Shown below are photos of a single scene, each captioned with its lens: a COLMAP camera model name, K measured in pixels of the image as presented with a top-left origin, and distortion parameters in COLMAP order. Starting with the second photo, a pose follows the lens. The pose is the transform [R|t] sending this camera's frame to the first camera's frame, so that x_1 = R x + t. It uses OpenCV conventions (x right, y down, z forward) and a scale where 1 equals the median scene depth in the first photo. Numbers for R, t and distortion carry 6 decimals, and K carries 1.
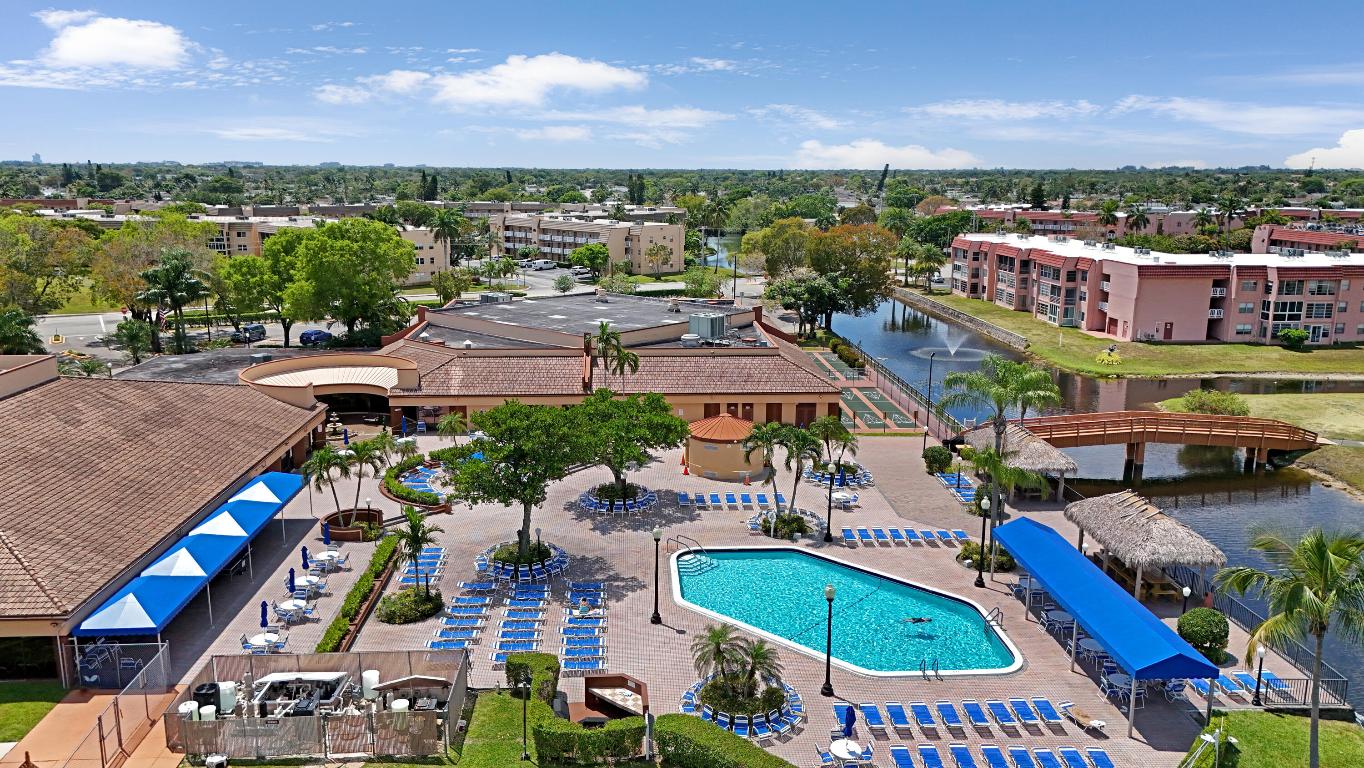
lens RADIAL K [[1006.3, 0, 679.8], [0, 1006.3, 378.5], [0, 0, 1]] dist [0.075044, -0.064284]
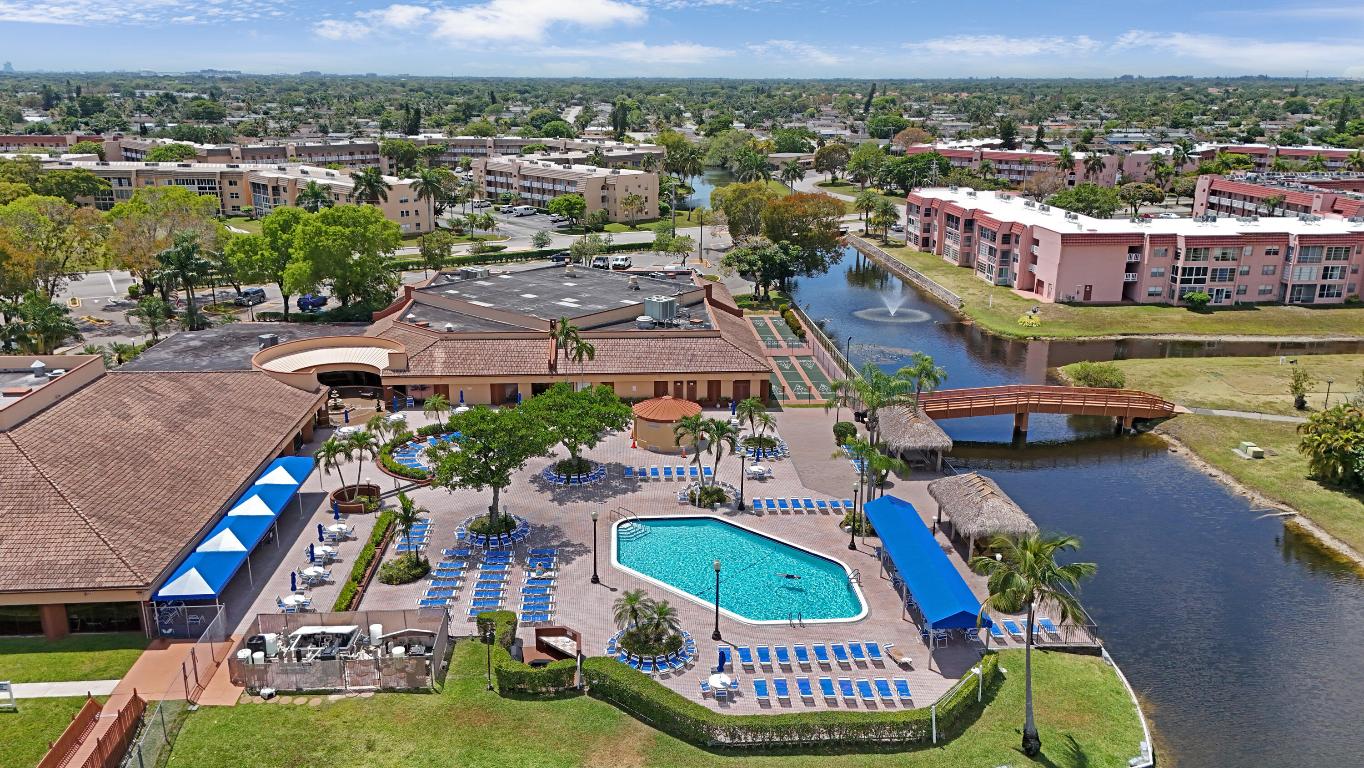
lens RADIAL K [[1006.3, 0, 679.8], [0, 1006.3, 378.5], [0, 0, 1]] dist [0.075044, -0.064284]
pose [[0.999953, -0.002600, 0.009312, 0.056006], [0.001813, 0.996504, 0.083526, -0.096215], [-0.009496, -0.083505, 0.996462, -0.204438]]
